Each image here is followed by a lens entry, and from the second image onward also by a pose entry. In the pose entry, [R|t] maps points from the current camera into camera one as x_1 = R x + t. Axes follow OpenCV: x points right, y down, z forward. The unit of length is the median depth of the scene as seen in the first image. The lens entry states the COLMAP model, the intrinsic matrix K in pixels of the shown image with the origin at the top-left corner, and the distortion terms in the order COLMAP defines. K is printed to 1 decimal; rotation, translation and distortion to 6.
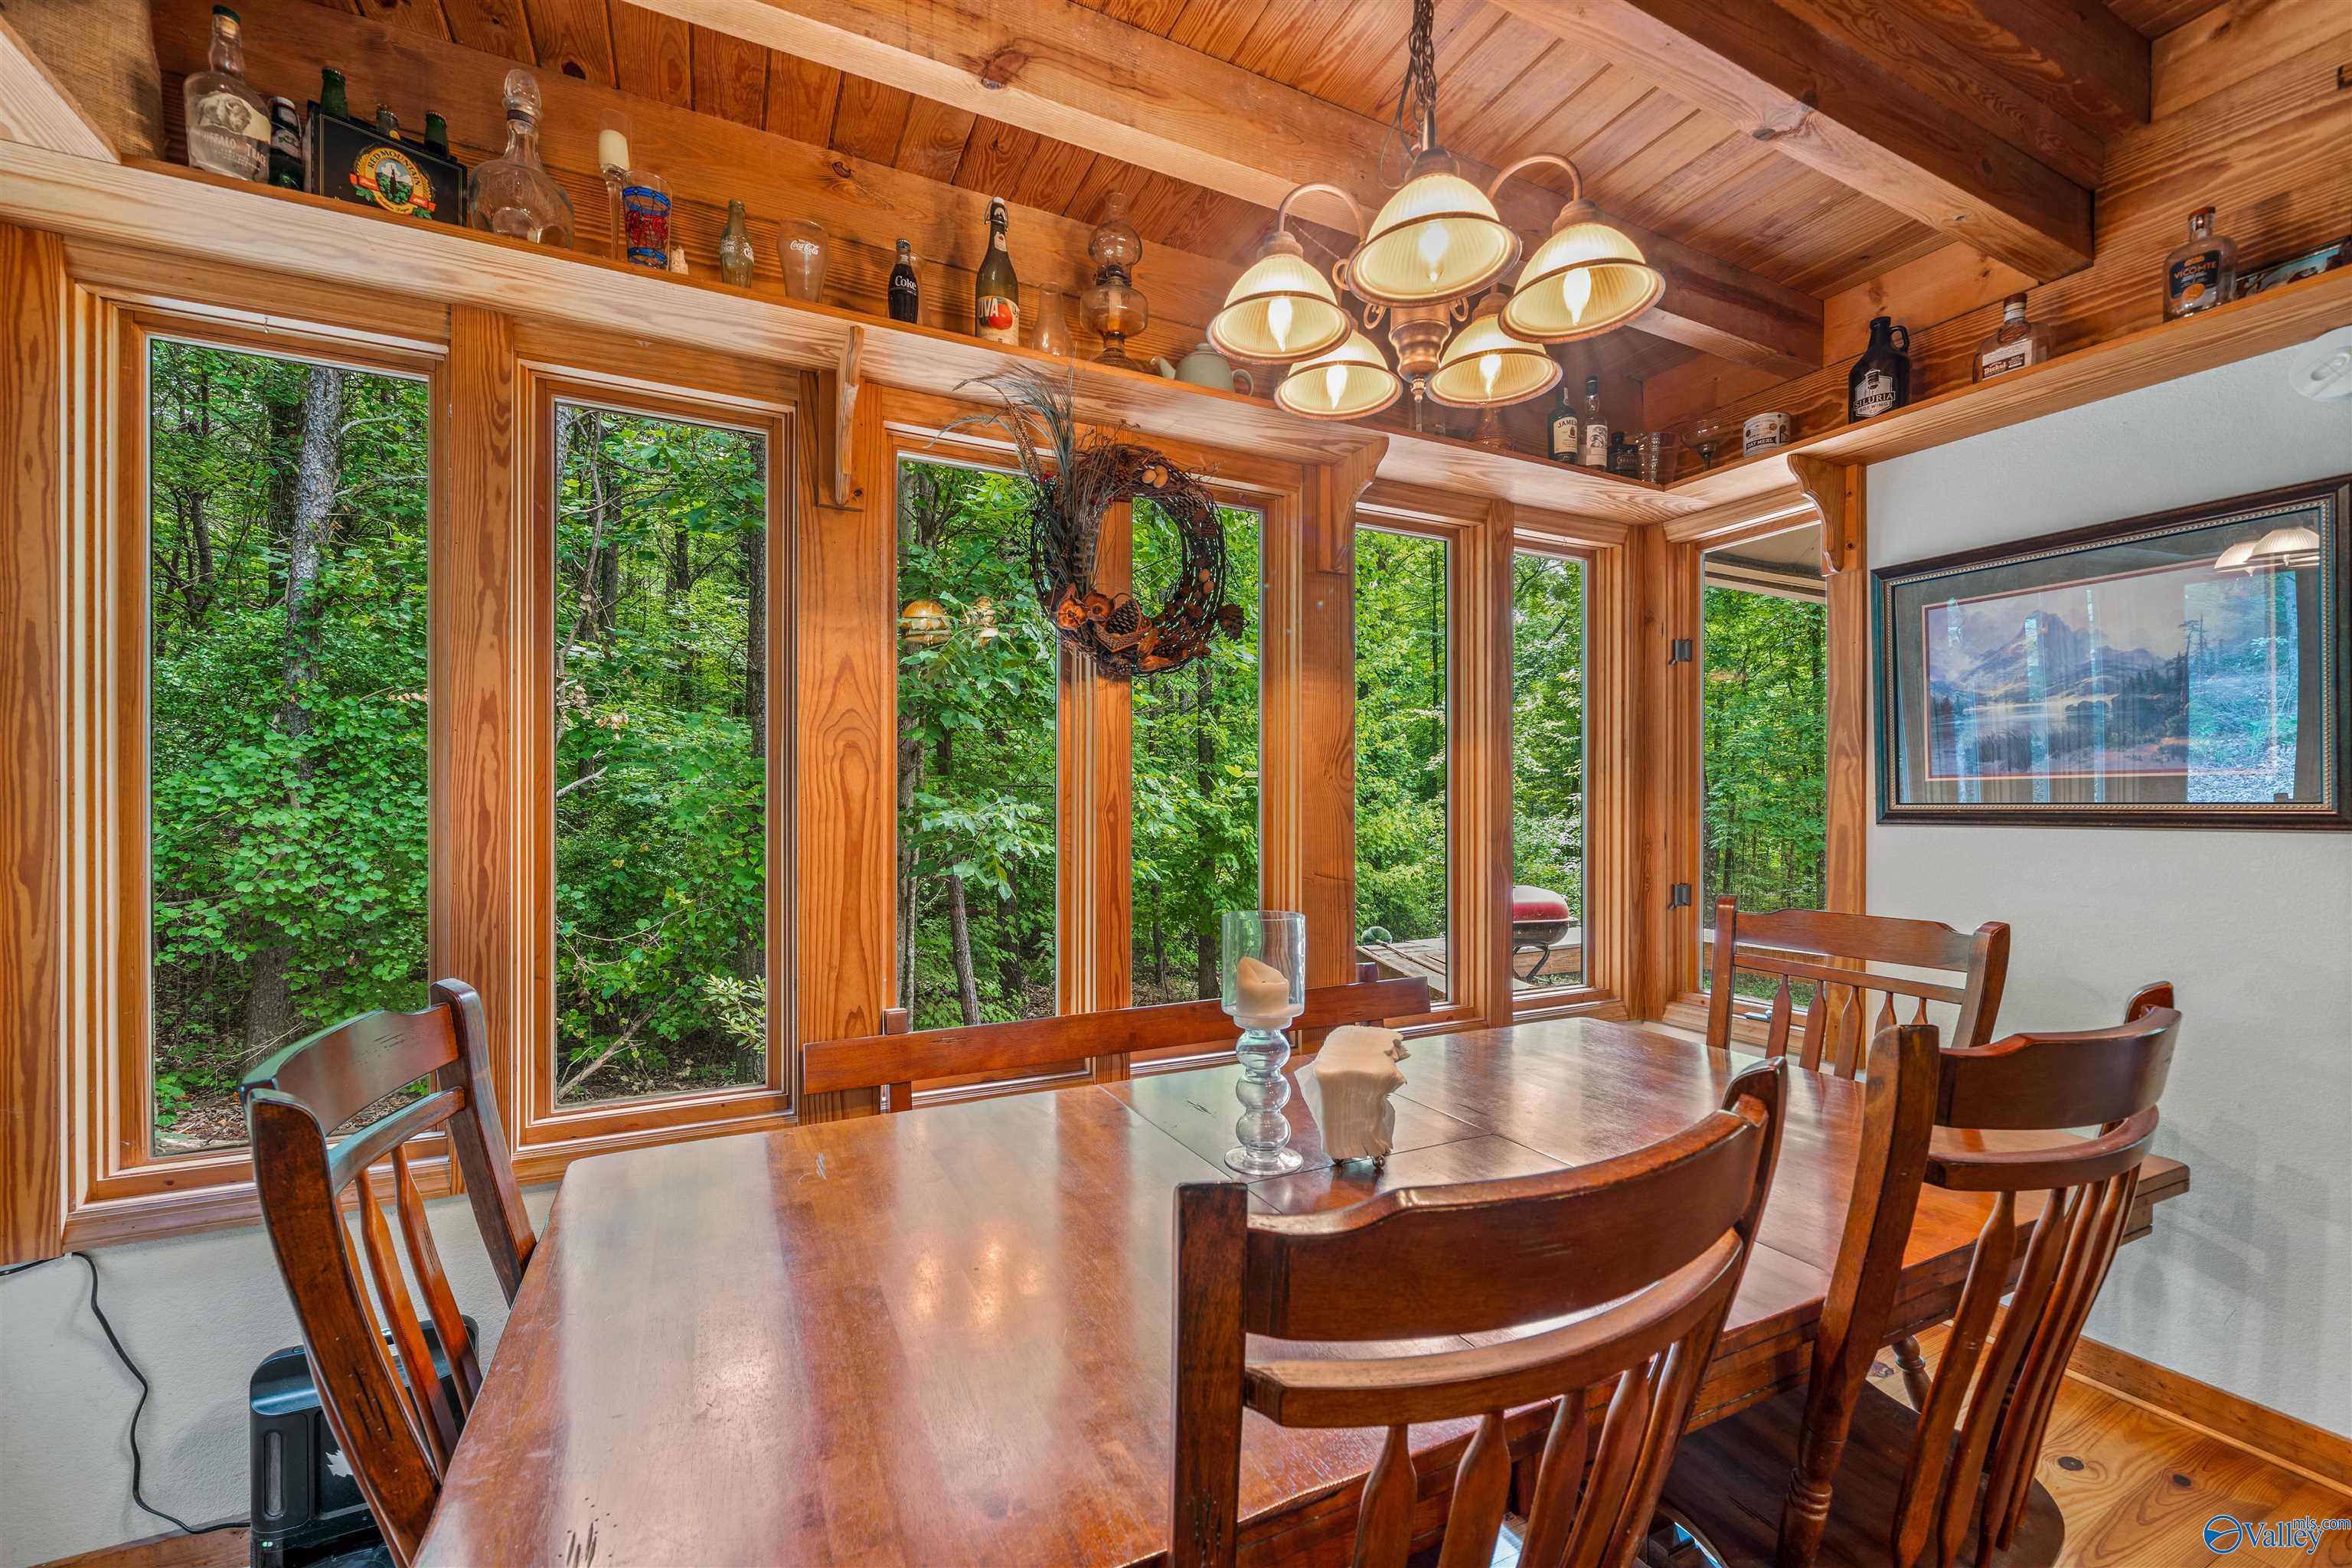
lens RADIAL K [[951.1, 0, 1178.0], [0, 951.1, 801.5], [0, 0, 1]] dist [0.002861, 0.000014]
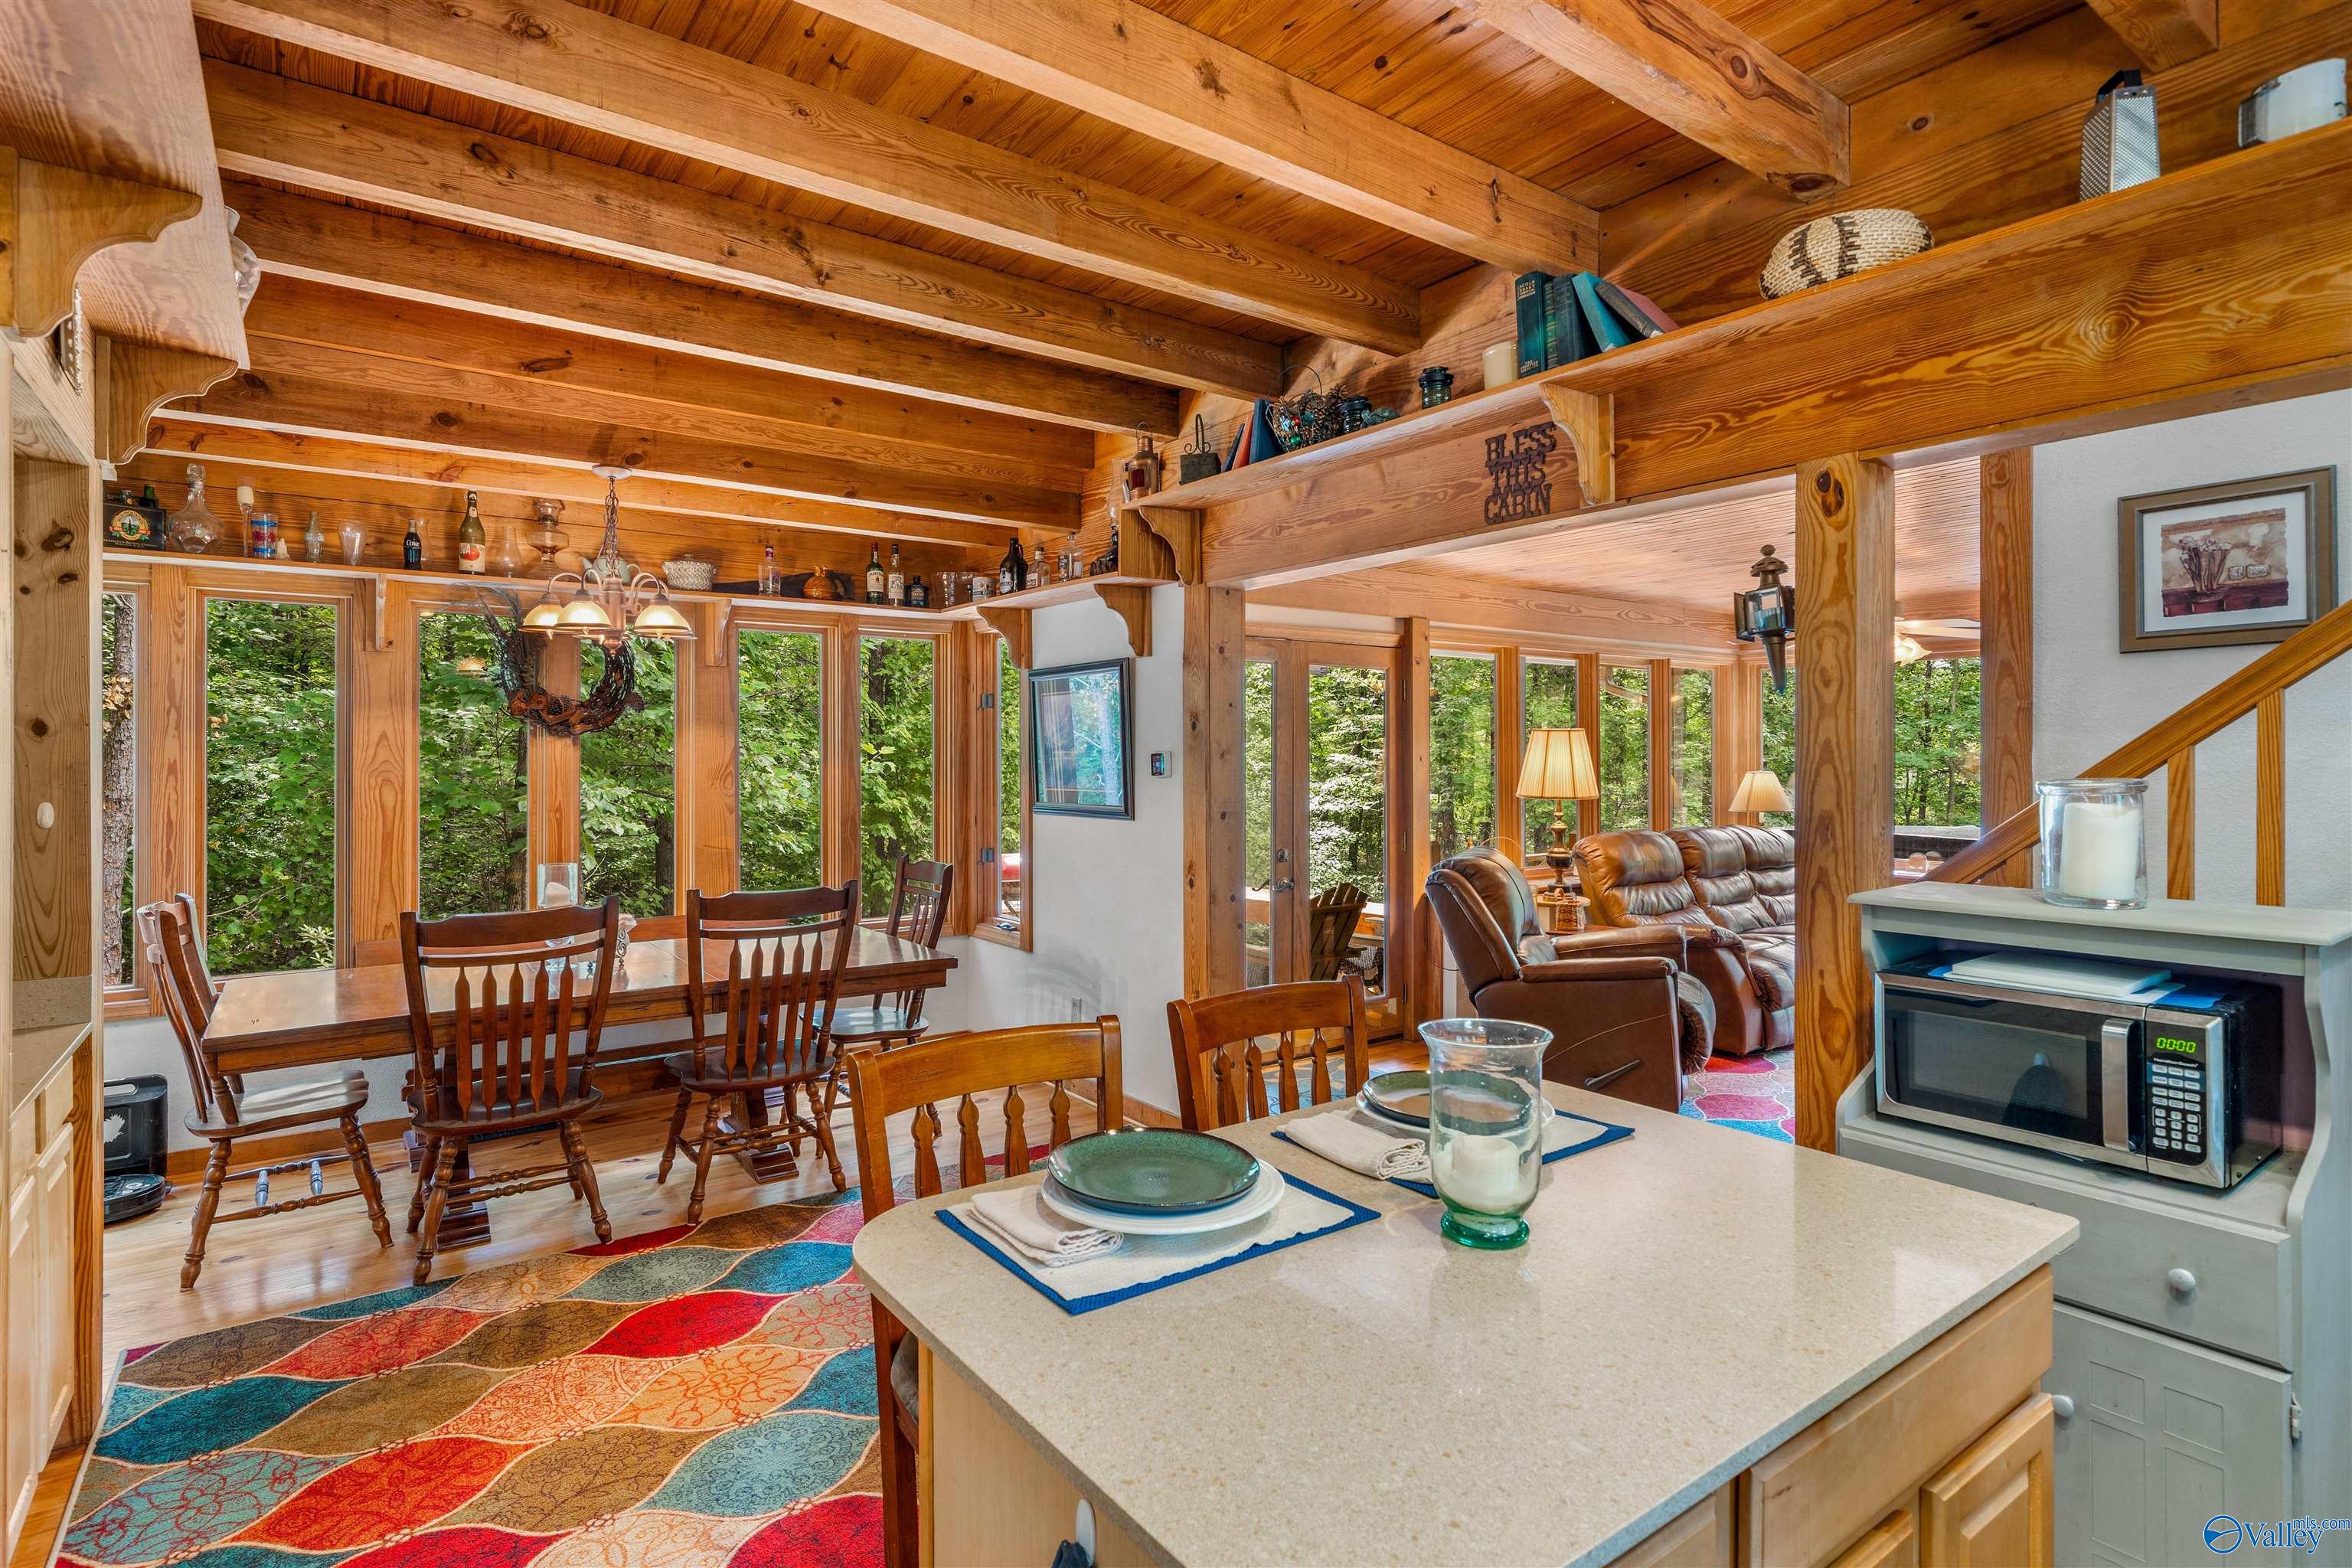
lens RADIAL K [[1152.2, 0, 1167.1], [0, 1152.2, 755.8], [0, 0, 1]] dist [0.002846, 0.000783]
pose [[0.984481, -0.001204, 0.175490, 0.670755], [0.001165, 0.999999, 0.000326, -0.093766], [-0.175490, -0.000116, 0.984481, -1.304033]]
